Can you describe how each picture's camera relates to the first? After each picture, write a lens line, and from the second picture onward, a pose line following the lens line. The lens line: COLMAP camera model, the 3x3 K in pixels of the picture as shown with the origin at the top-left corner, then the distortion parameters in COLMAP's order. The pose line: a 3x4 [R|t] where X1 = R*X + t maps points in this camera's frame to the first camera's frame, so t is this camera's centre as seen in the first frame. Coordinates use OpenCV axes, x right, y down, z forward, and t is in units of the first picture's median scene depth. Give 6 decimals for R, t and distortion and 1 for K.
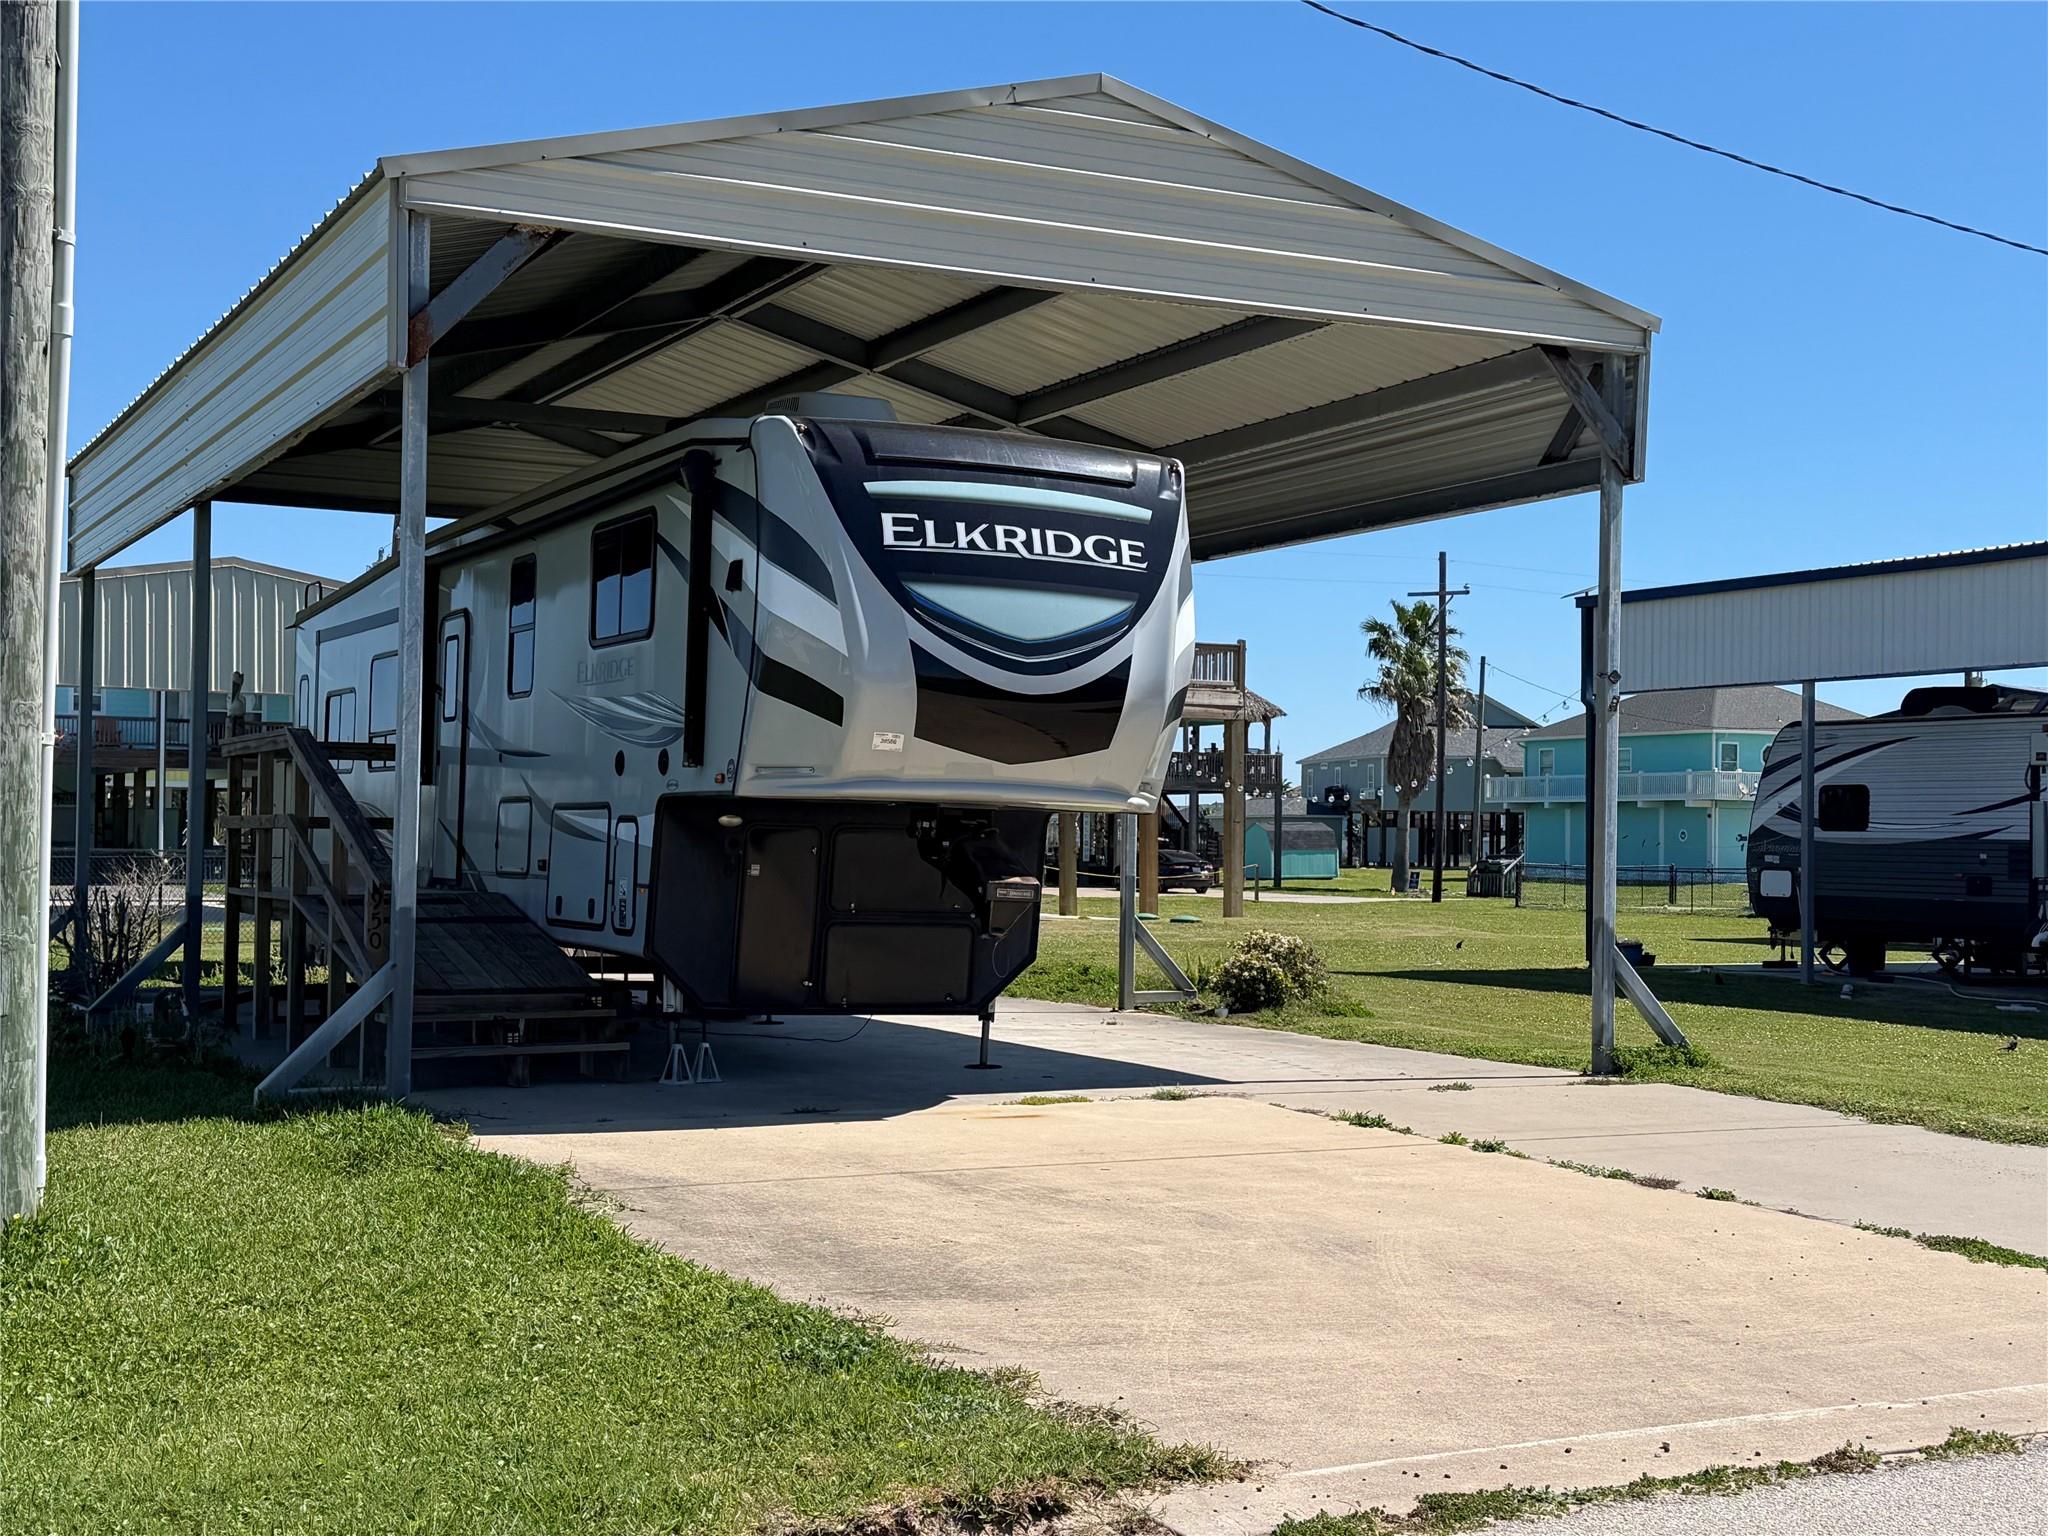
lens RADIAL K [[2653.9, 0, 1019.8], [0, 2653.9, 777.9], [0, 0, 1]] dist [0.148481, 0.000000]
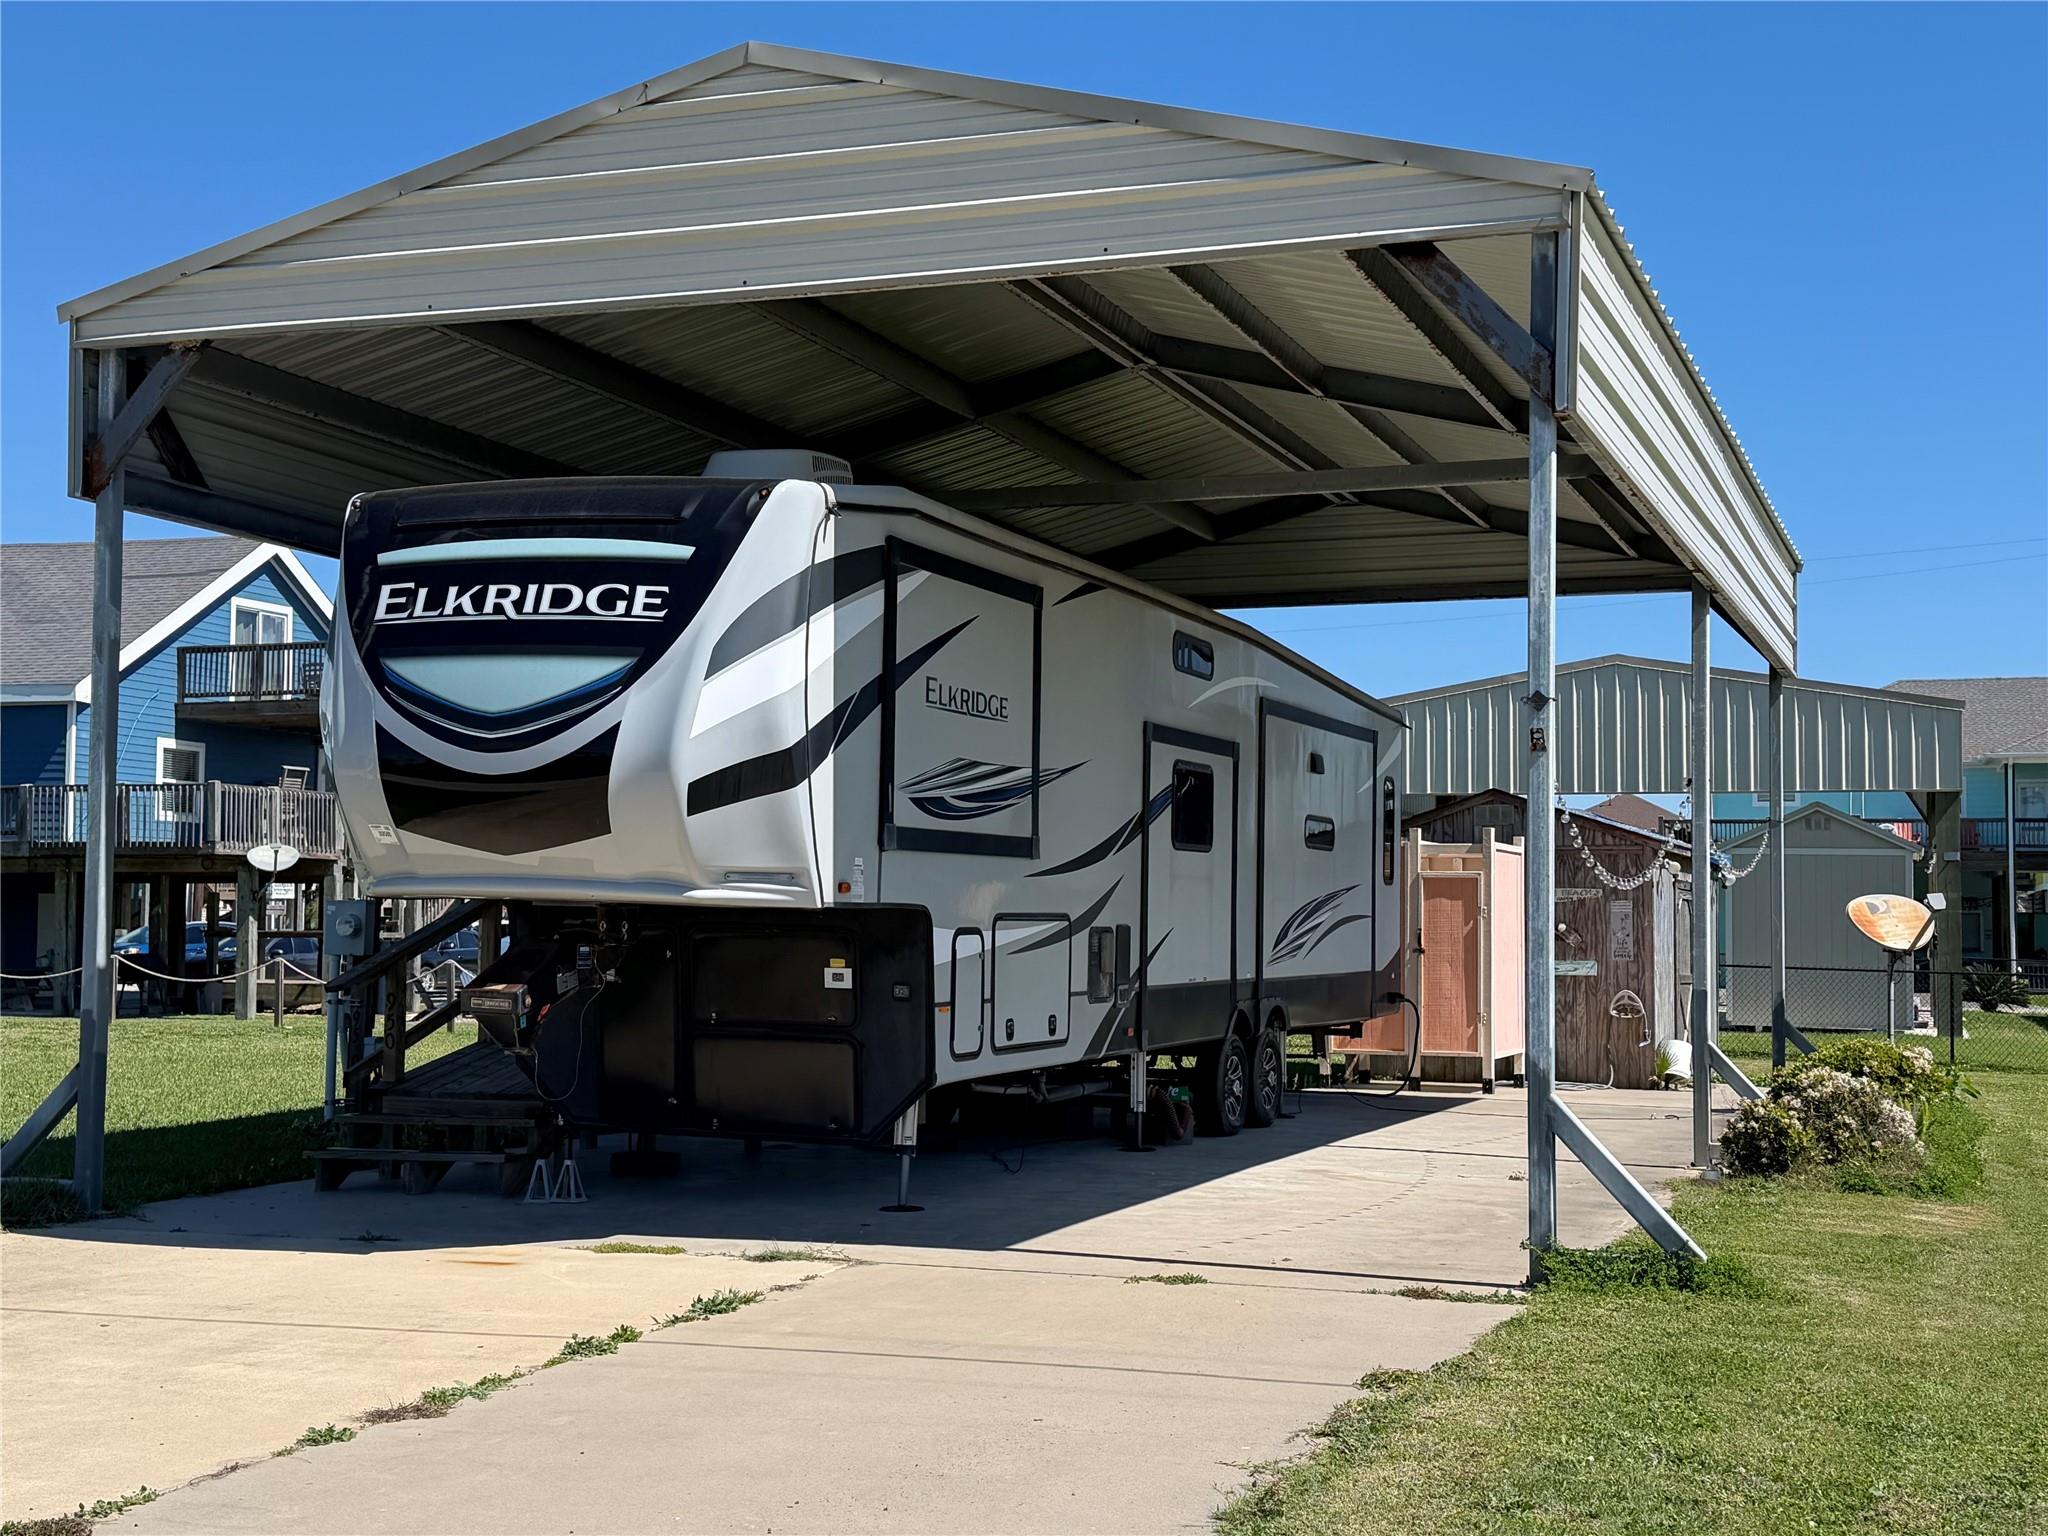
lens RADIAL K [[2653.9, 0, 1019.9], [0, 2653.9, 764.6], [0, 0, 1]] dist [0.148481, 0.000000]
pose [[0.678372, -0.051325, -0.732924, 0.754775], [0.018463, 0.998433, -0.052829, 0.014765], [0.734487, 0.022305, 0.678256, 0.523226]]
